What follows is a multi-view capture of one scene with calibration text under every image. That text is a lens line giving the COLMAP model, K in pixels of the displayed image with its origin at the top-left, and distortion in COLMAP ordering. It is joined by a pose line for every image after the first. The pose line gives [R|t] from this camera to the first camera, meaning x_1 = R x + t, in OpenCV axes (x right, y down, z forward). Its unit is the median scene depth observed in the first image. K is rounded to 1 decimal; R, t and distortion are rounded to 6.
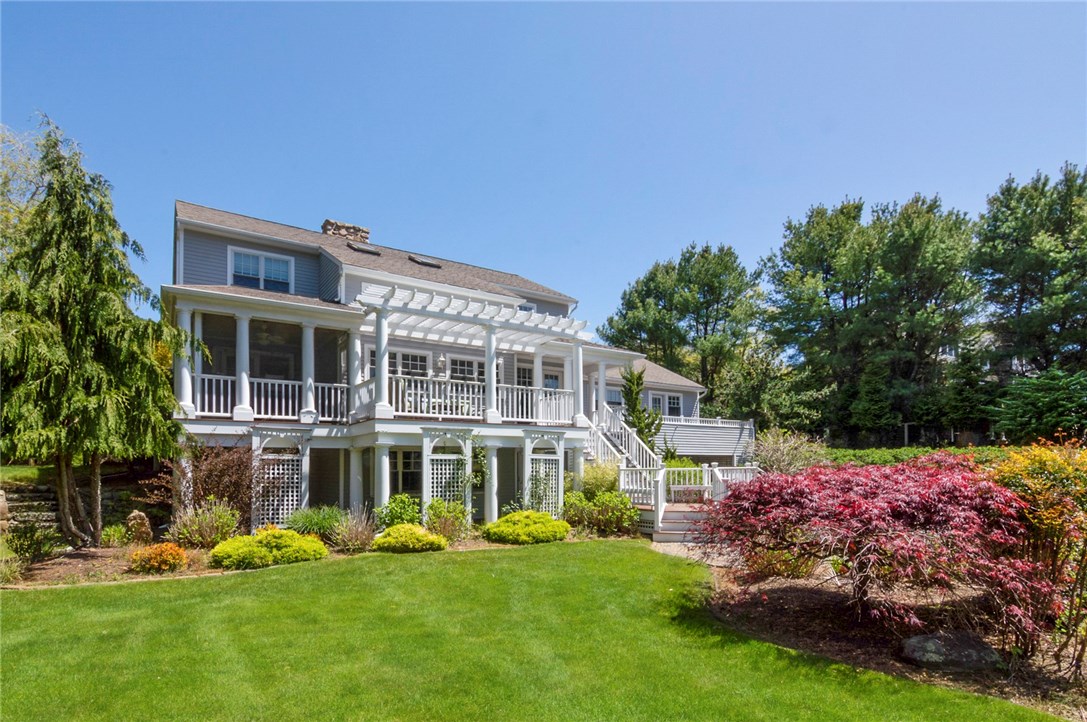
lens RADIAL K [[542.4, 0, 543.5], [0, 542.4, 361.0], [0, 0, 1]] dist [0.014877, -0.000068]
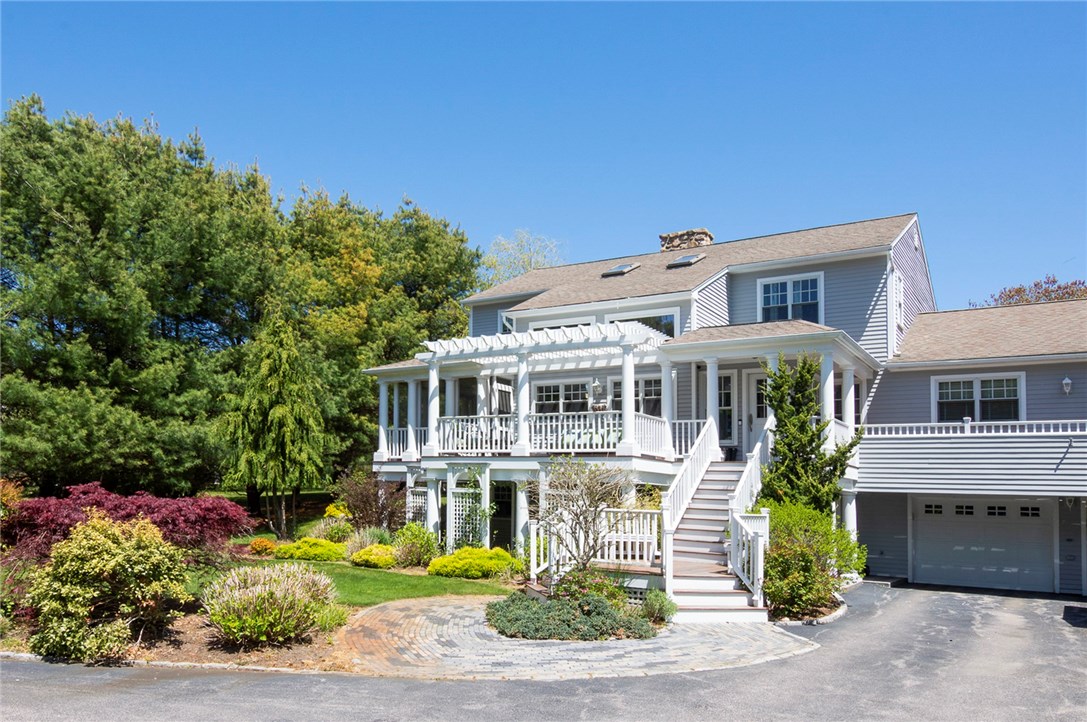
lens RADIAL K [[788.7, 0, 543.5], [0, 788.7, 361.0], [0, 0, 1]] dist [-0.000592, -0.000033]
pose [[0.369006, -0.149574, -0.917312, 1.082187], [0.126662, 0.985851, -0.109797, 0.097548], [0.920756, -0.075673, 0.382730, 0.482579]]
